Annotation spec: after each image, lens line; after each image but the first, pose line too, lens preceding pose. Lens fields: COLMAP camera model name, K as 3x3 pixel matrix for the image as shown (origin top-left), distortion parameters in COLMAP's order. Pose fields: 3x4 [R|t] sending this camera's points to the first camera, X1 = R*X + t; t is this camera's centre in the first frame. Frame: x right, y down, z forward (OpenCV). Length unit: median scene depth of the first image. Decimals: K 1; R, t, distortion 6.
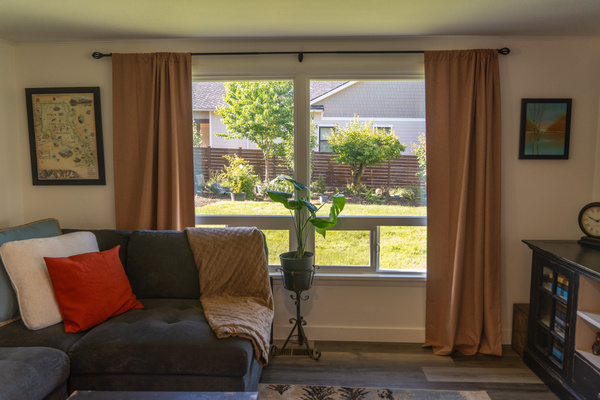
lens RADIAL K [[452.3, 0, 299.2], [0, 452.3, 200.3], [0, 0, 1]] dist [-0.004994, -0.011554]
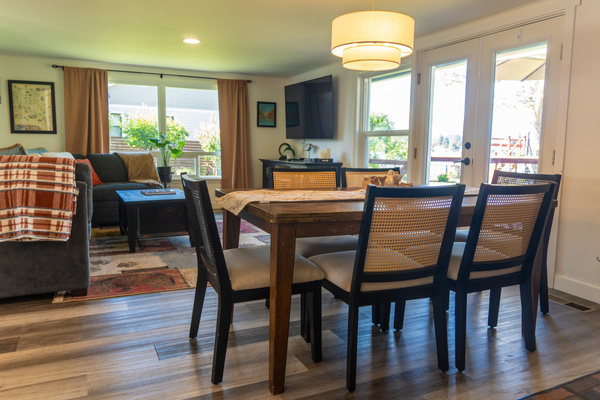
lens RADIAL K [[452.3, 0, 299.1], [0, 452.3, 201.0], [0, 0, 1]] dist [-0.004994, -0.011554]
pose [[0.884523, -0.042031, 0.464599, -0.436209], [0.033366, 0.999082, 0.026860, 0.239963], [-0.465302, -0.008257, 0.885114, -1.202322]]
